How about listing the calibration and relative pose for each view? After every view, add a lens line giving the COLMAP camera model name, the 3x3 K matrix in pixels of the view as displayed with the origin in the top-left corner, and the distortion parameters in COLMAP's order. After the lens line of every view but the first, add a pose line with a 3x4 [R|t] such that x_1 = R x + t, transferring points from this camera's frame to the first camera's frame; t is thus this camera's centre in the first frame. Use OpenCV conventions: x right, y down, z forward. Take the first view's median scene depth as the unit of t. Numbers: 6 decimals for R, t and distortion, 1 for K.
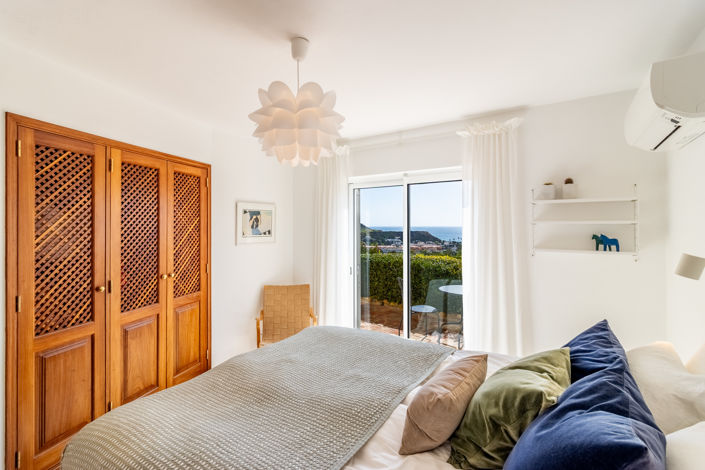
lens RADIAL K [[327.4, 0, 347.9], [0, 327.4, 228.6], [0, 0, 1]] dist [-0.004837, 0.000470]
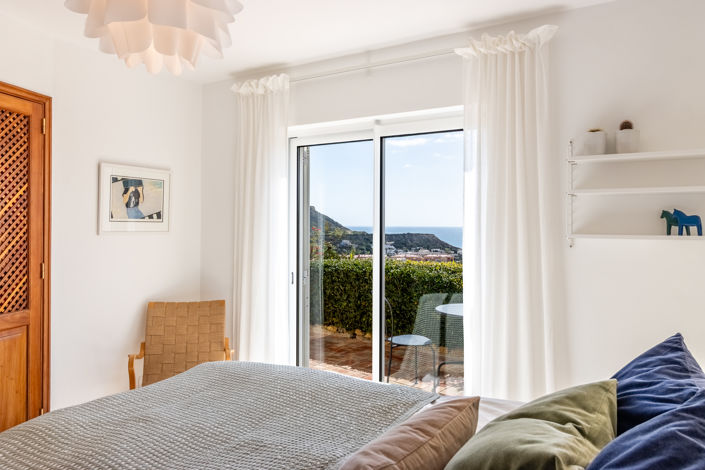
lens RADIAL K [[484.4, 0, 354.1], [0, 484.4, 231.7], [0, 0, 1]] dist [-0.002386, 0.001633]
pose [[0.997594, 0.005890, 0.069075, 0.077186], [-0.005791, 0.999982, -0.001626, 0.051963], [-0.069084, 0.001222, 0.997610, 0.091548]]
